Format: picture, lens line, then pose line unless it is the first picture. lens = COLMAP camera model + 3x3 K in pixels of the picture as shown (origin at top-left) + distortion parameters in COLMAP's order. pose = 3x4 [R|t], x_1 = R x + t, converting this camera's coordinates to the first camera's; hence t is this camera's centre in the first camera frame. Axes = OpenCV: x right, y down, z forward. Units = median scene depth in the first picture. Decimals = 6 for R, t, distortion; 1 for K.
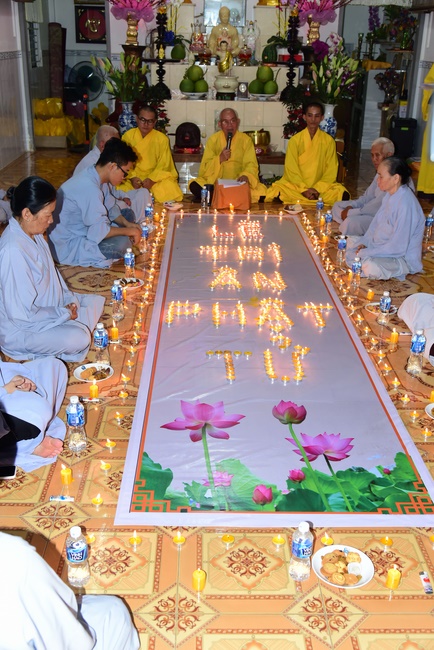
lens RADIAL K [[698.5, 0, 217.0], [0, 698.5, 325.0], [0, 0, 1]] dist [-0.027344, 0.010363]
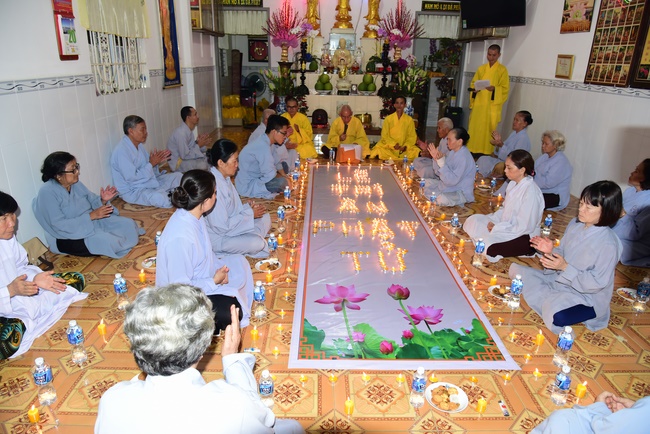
lens RADIAL K [[436.2, 0, 325.0], [0, 436.2, 217.0], [0, 0, 1]] dist [-0.044089, 0.007911]
pose [[0.999925, 0.001064, -0.012185, -0.017835], [-0.001644, 0.998861, -0.047692, 0.003156], [0.012121, 0.047708, 0.998788, 0.019622]]
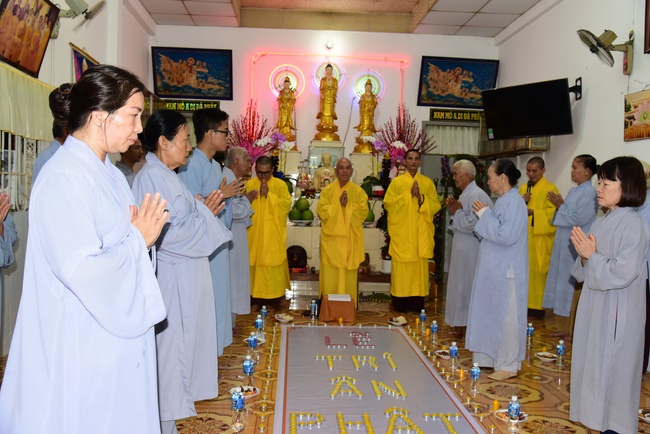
lens RADIAL K [[604.7, 0, 325.0], [0, 604.7, 217.0], [0, 0, 1]] dist [-0.025486, -0.005637]
pose [[0.999426, 0.002147, 0.033798, -0.027725], [0.009682, 0.938224, -0.345892, 0.002234], [-0.032453, 0.346021, 0.937665, 0.073368]]
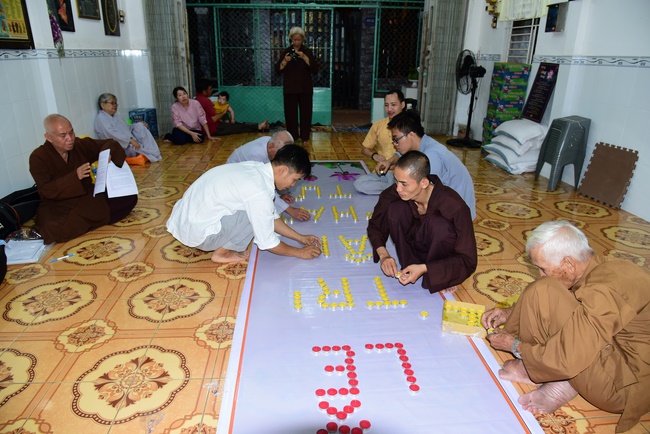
lens RADIAL K [[437.7, 0, 325.0], [0, 437.7, 217.0], [0, 0, 1]] dist [-0.043057, 0.006593]
pose [[-0.997756, -0.011296, -0.065996, 0.061168], [-0.053416, 0.728586, 0.682869, -0.325999], [0.040370, 0.684862, -0.727554, 0.881816]]
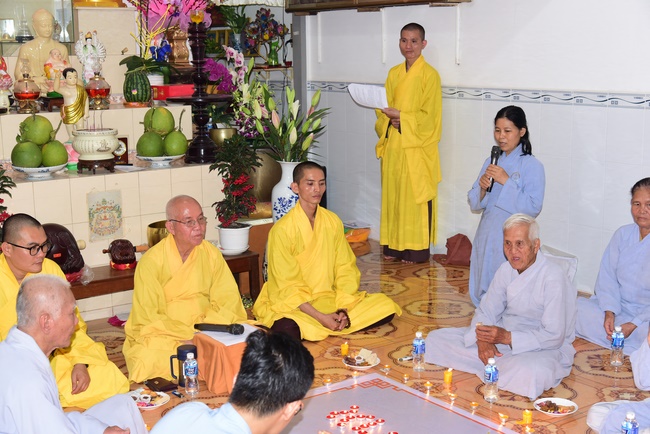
lens RADIAL K [[936.6, 0, 325.0], [0, 936.6, 217.0], [0, 0, 1]] dist [-0.077313, -0.000885]
pose [[0.819709, -0.135681, 0.556477, -0.251785], [0.248862, 0.959411, -0.132657, -0.156960], [-0.515892, 0.247226, 0.820204, 0.343413]]
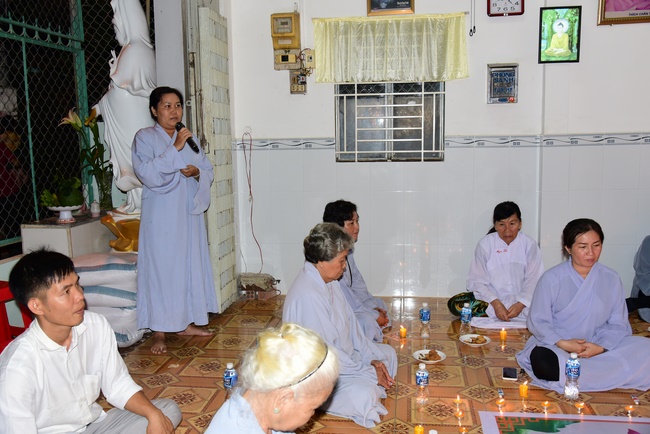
lens RADIAL K [[604.7, 0, 325.0], [0, 604.7, 217.0], [0, 0, 1]] dist [-0.025486, -0.005637]
pose [[-0.159885, 0.116857, -0.980194, 0.323309], [-0.366664, 0.914897, 0.168881, -0.050963], [0.916512, 0.386403, -0.103431, 0.210448]]
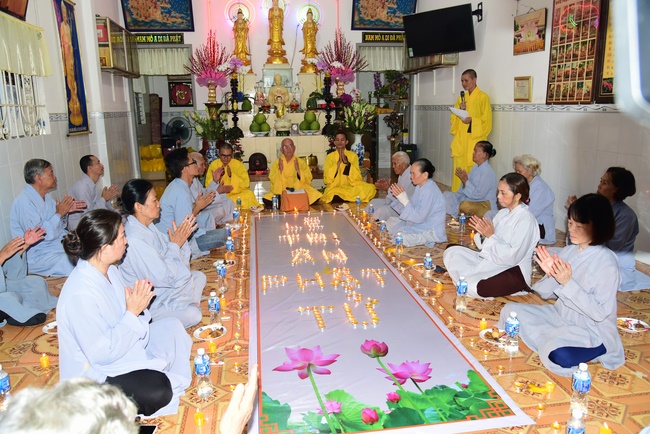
lens RADIAL K [[504.4, 0, 325.0], [0, 504.4, 217.0], [0, 0, 1]] dist [-0.043446, 0.011988]
pose [[0.991743, -0.068301, 0.108542, -0.025806], [0.086550, 0.981026, -0.173483, 0.017516], [-0.094634, 0.181444, 0.978837, 0.037937]]
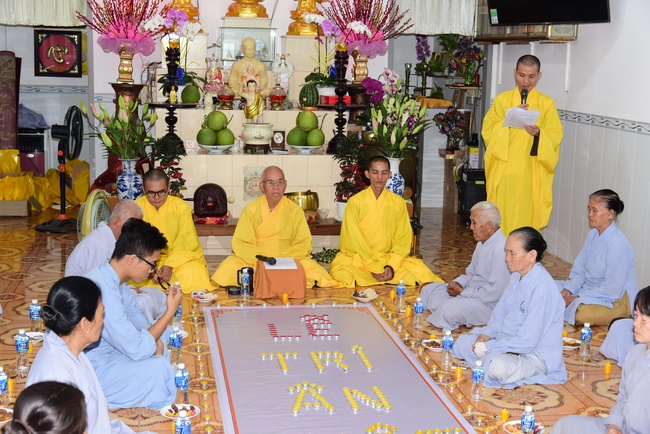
lens RADIAL K [[987.9, 0, 325.0], [0, 987.9, 217.0], [0, 0, 1]] dist [-0.043083, -0.005939]
pose [[0.989398, -0.024432, 0.143159, -0.072344], [0.055942, 0.973795, -0.220439, -0.013062], [-0.134022, 0.226110, 0.964838, -0.039352]]
